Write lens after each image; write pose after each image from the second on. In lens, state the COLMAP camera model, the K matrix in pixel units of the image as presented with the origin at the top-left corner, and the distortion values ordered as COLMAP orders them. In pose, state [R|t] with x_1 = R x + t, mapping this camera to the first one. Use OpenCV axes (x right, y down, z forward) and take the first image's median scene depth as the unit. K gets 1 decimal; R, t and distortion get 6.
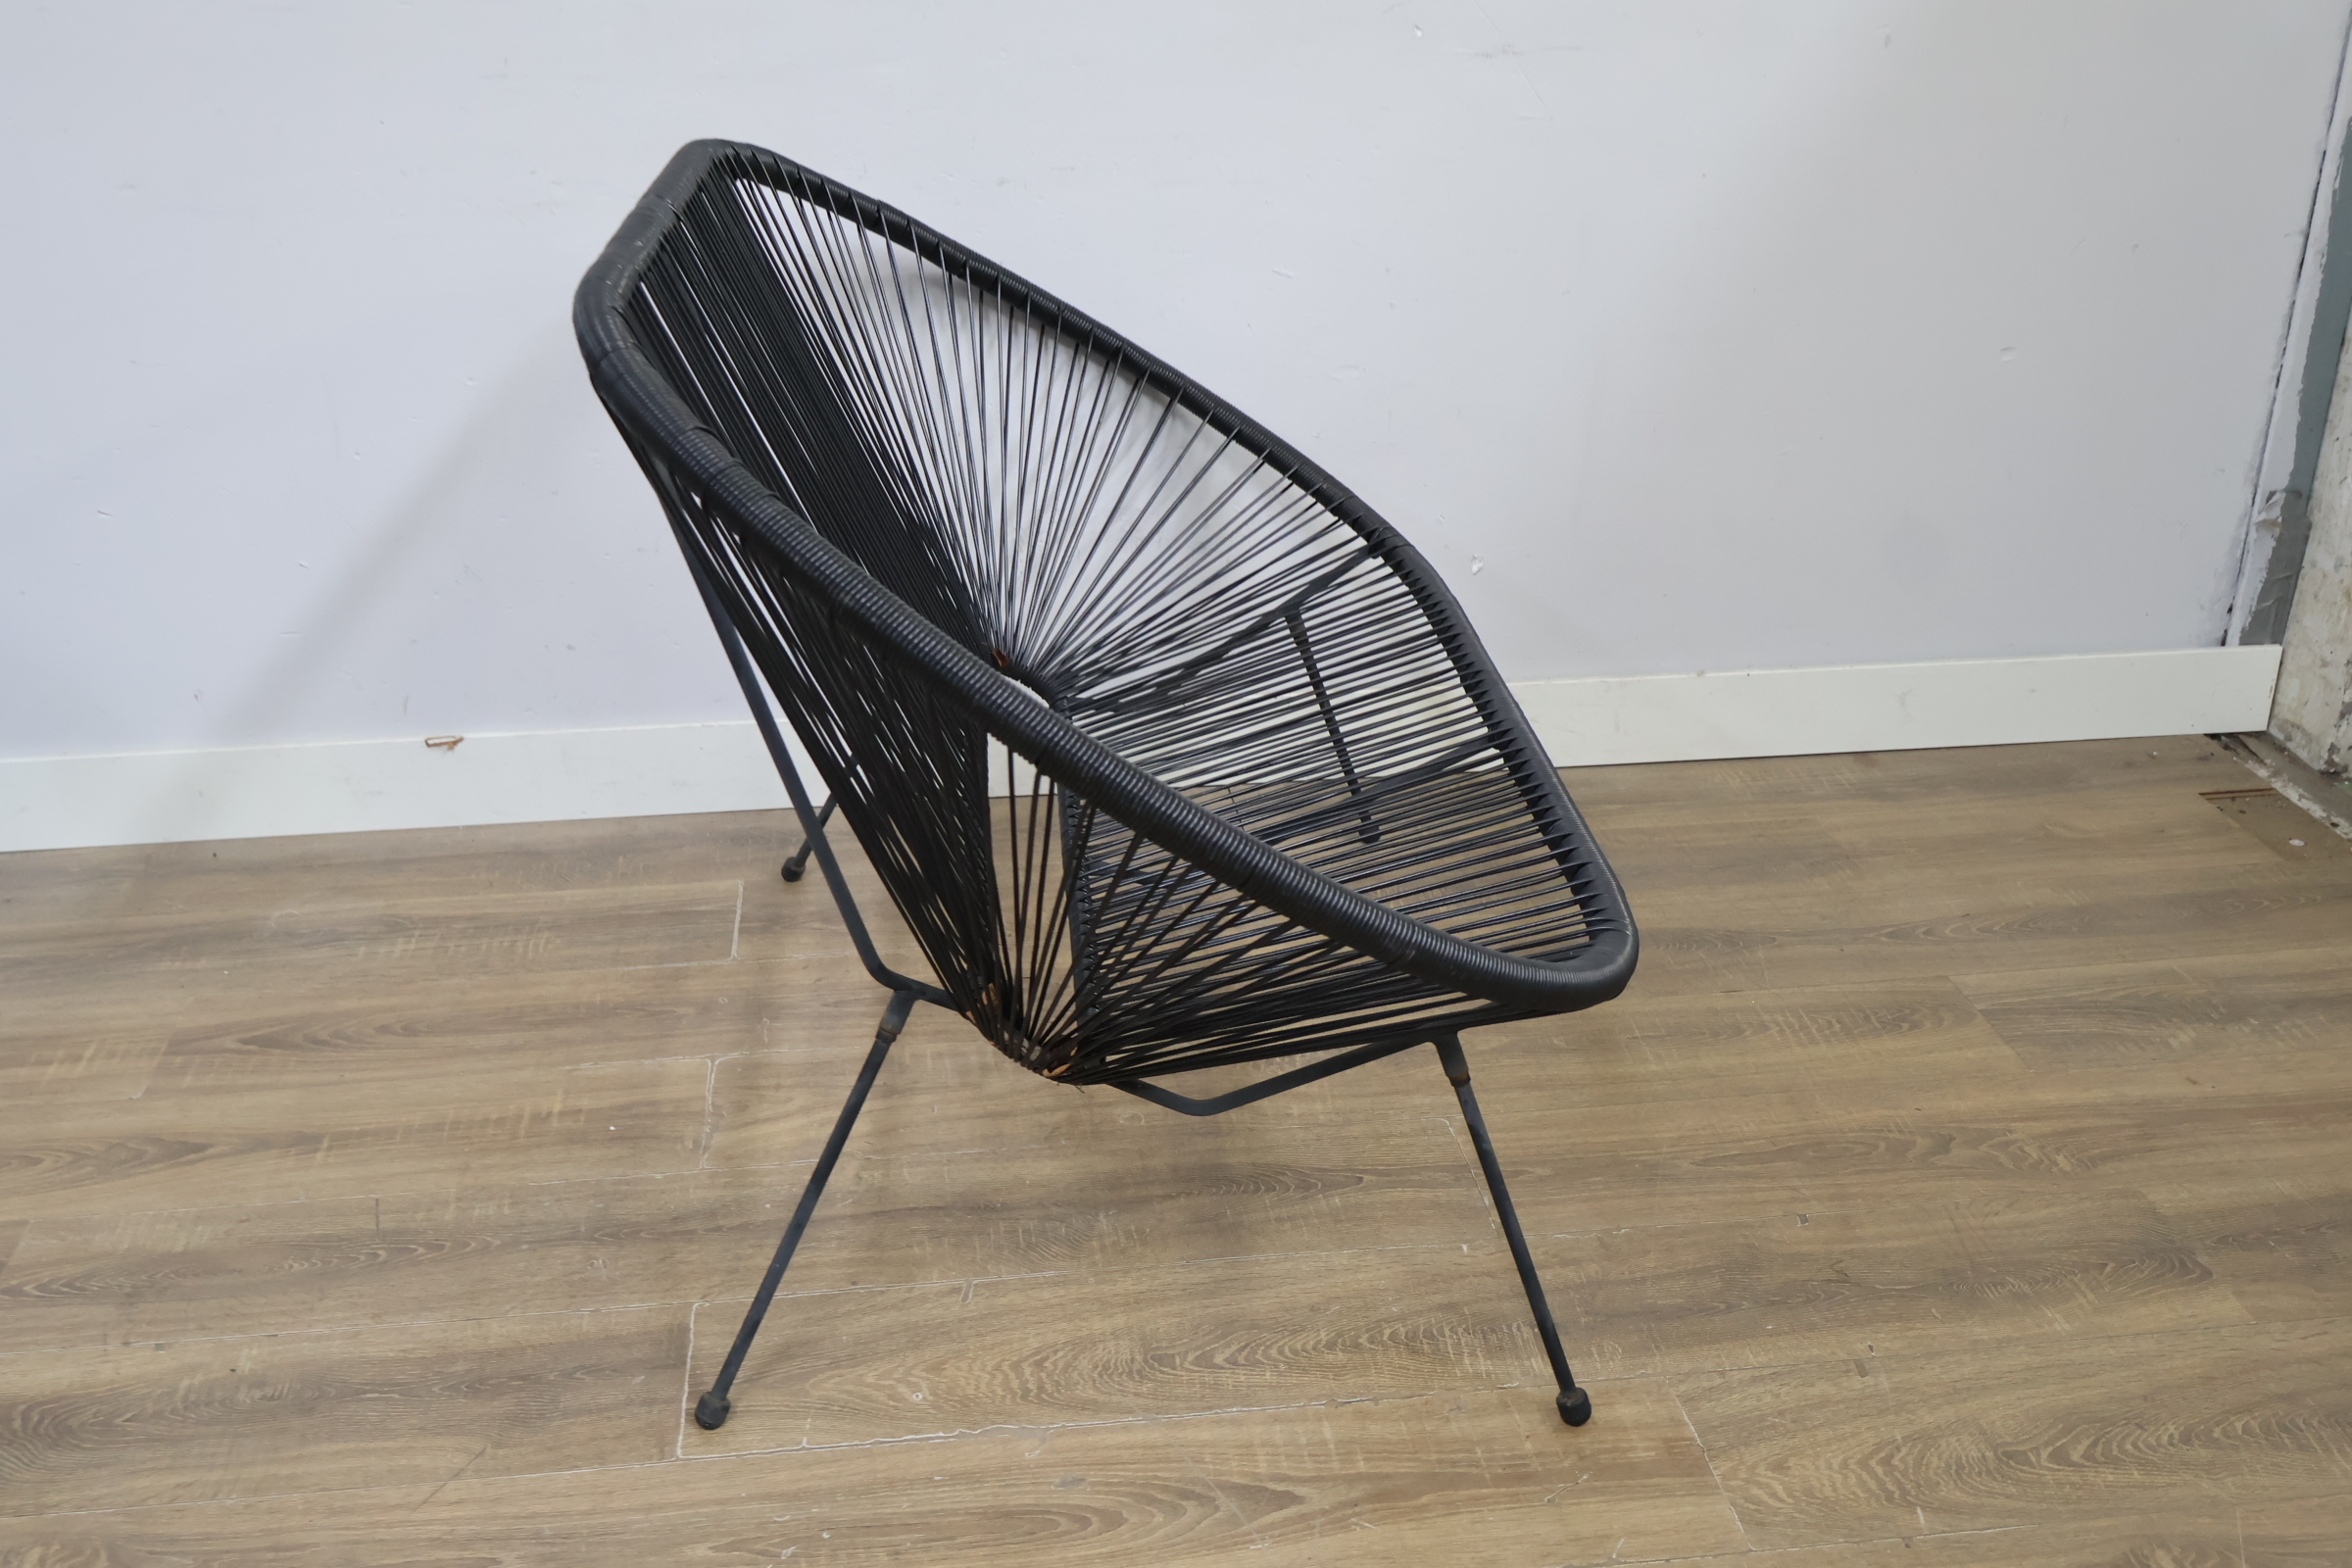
lens RADIAL K [[2293.8, 0, 1161.1], [0, 2293.8, 781.5], [0, 0, 1]] dist [-0.011554, 0.000000]
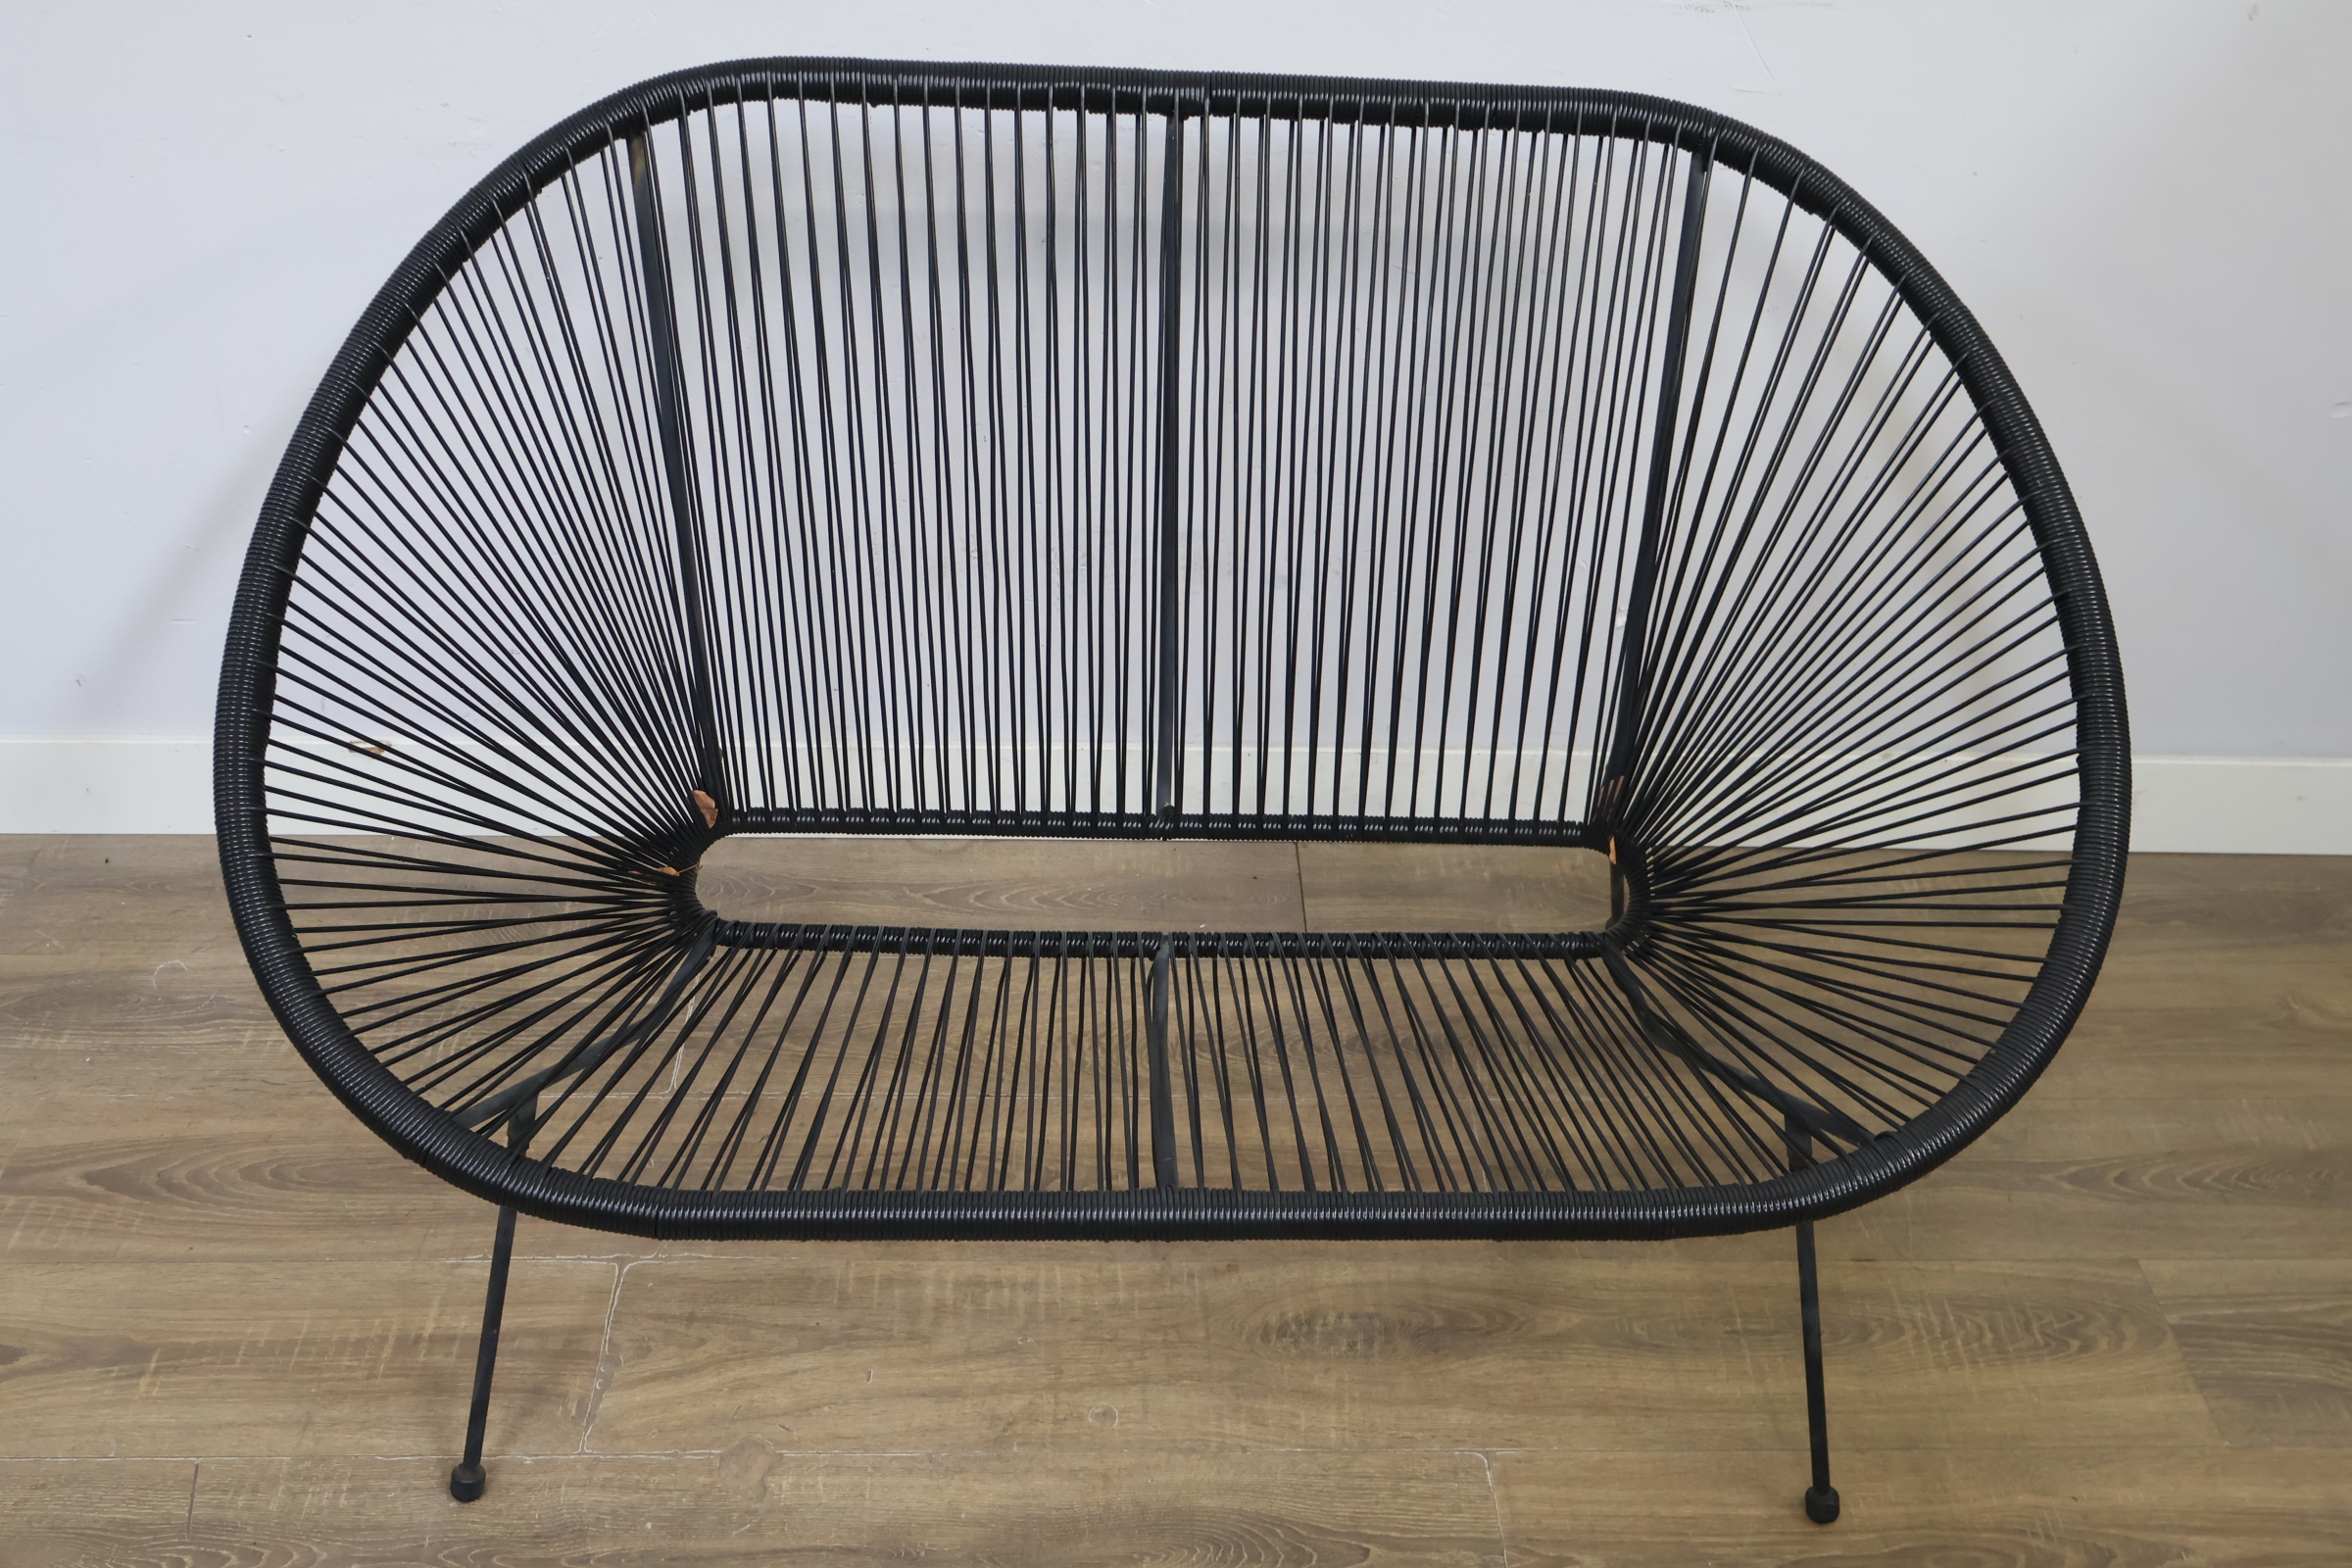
lens RADIAL K [[2293.8, 0, 1166.4], [0, 2293.8, 801.3], [0, 0, 1]] dist [-0.011554, 0.000000]
pose [[0.994684, 0.082937, -0.061030, 0.043268], [-0.068653, 0.975878, 0.207243, -0.250385], [0.076746, -0.201951, 0.976384, 0.248707]]
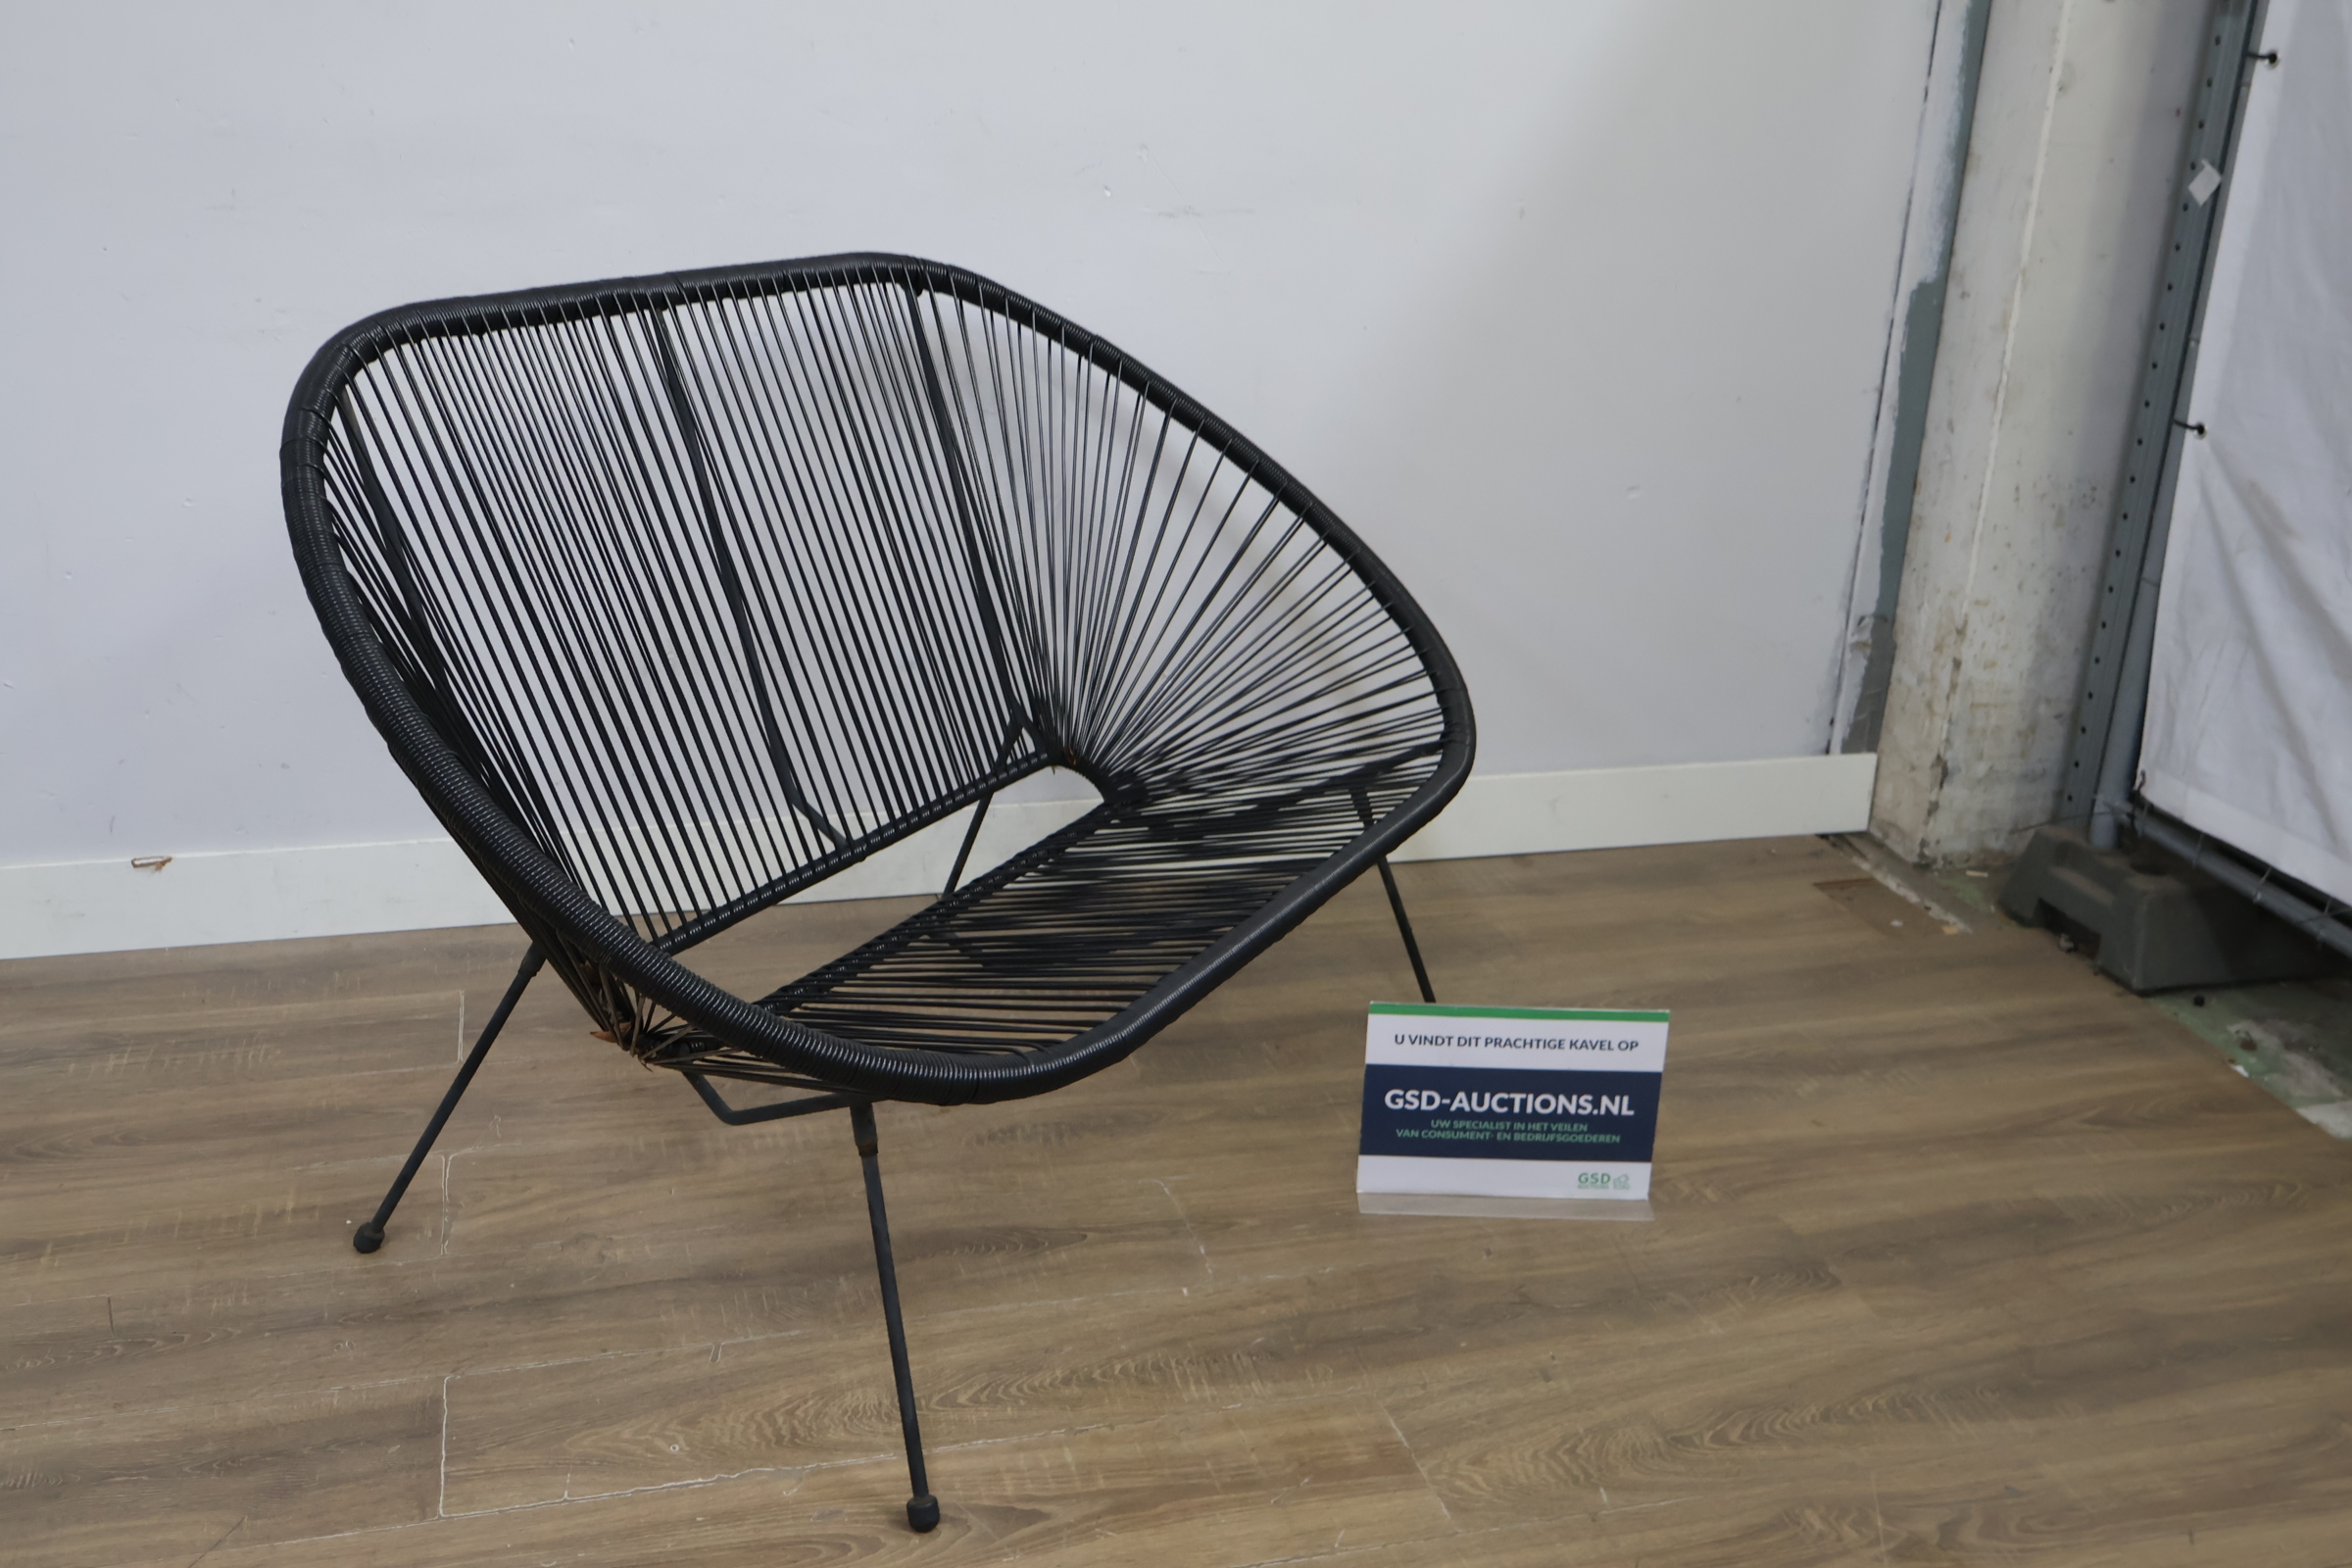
lens RADIAL K [[2293.8, 0, 1188.5], [0, 2293.8, 784.3], [0, 0, 1]] dist [-0.011554, 0.000000]
pose [[0.986989, -0.011974, 0.160339, -0.033670], [0.024093, 0.996978, -0.073854, 0.043157], [-0.158970, 0.076756, 0.984295, -0.073569]]
